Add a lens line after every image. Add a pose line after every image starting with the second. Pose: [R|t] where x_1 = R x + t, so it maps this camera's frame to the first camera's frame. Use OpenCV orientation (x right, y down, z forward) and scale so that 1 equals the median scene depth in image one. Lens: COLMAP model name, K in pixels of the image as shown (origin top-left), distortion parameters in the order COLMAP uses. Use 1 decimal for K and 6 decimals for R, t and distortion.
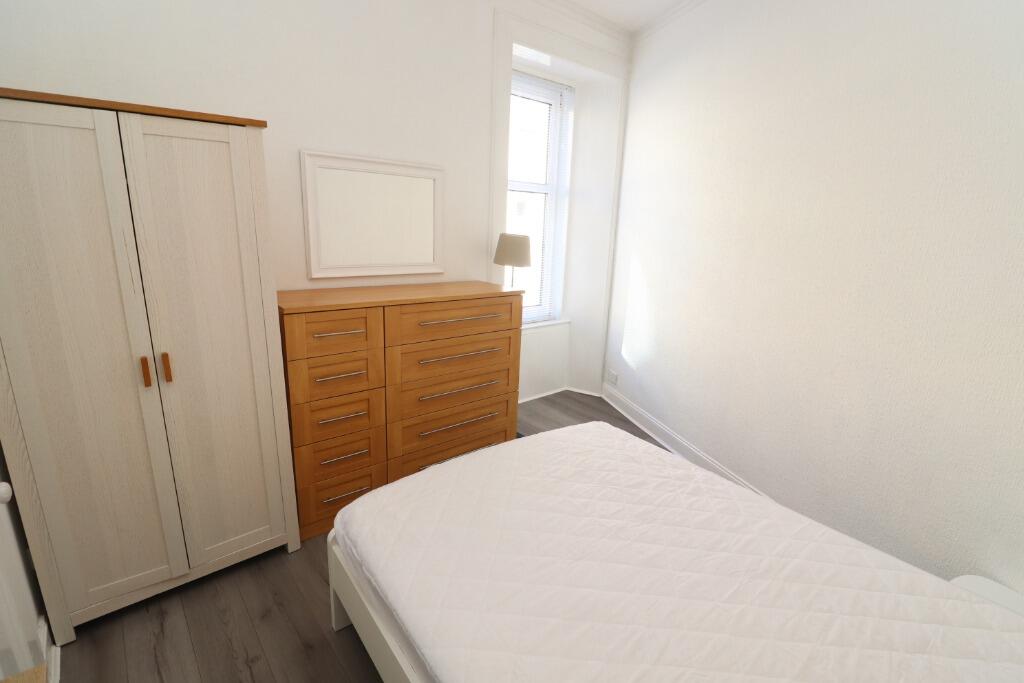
lens RADIAL K [[484.3, 0, 517.0], [0, 484.3, 344.4], [0, 0, 1]] dist [0.020933, -0.018875]
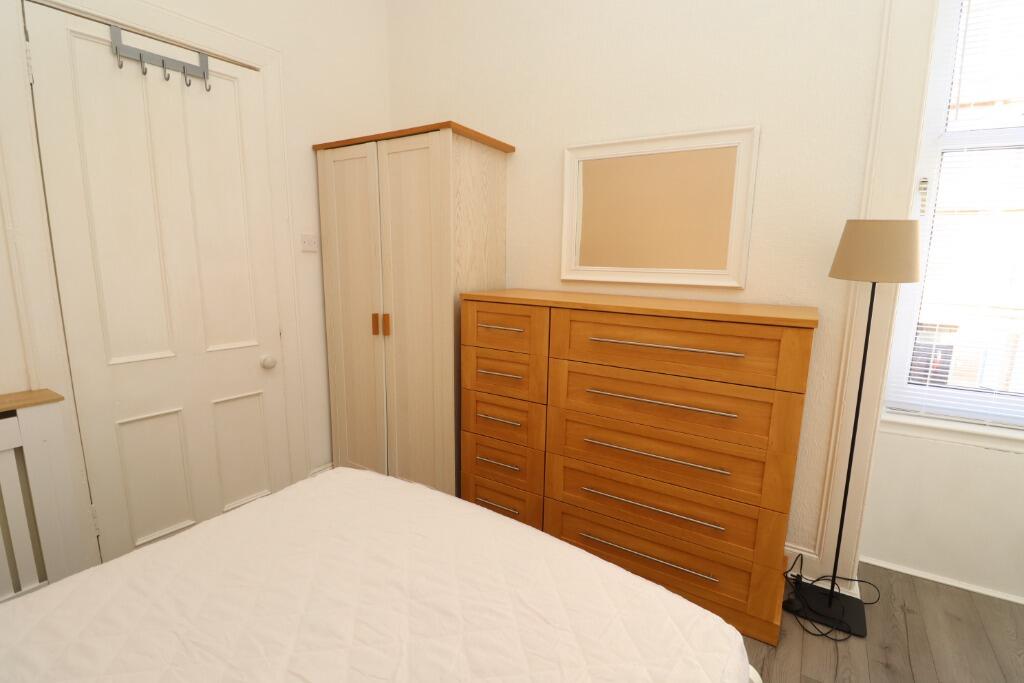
lens RADIAL K [[484.3, 0, 517.0], [0, 484.3, 344.4], [0, 0, 1]] dist [0.020933, -0.018875]
pose [[0.291641, 0.133149, -0.947215, 0.479992], [-0.245455, 0.967523, 0.060430, -0.050432], [0.924498, 0.214875, 0.314852, 0.665291]]
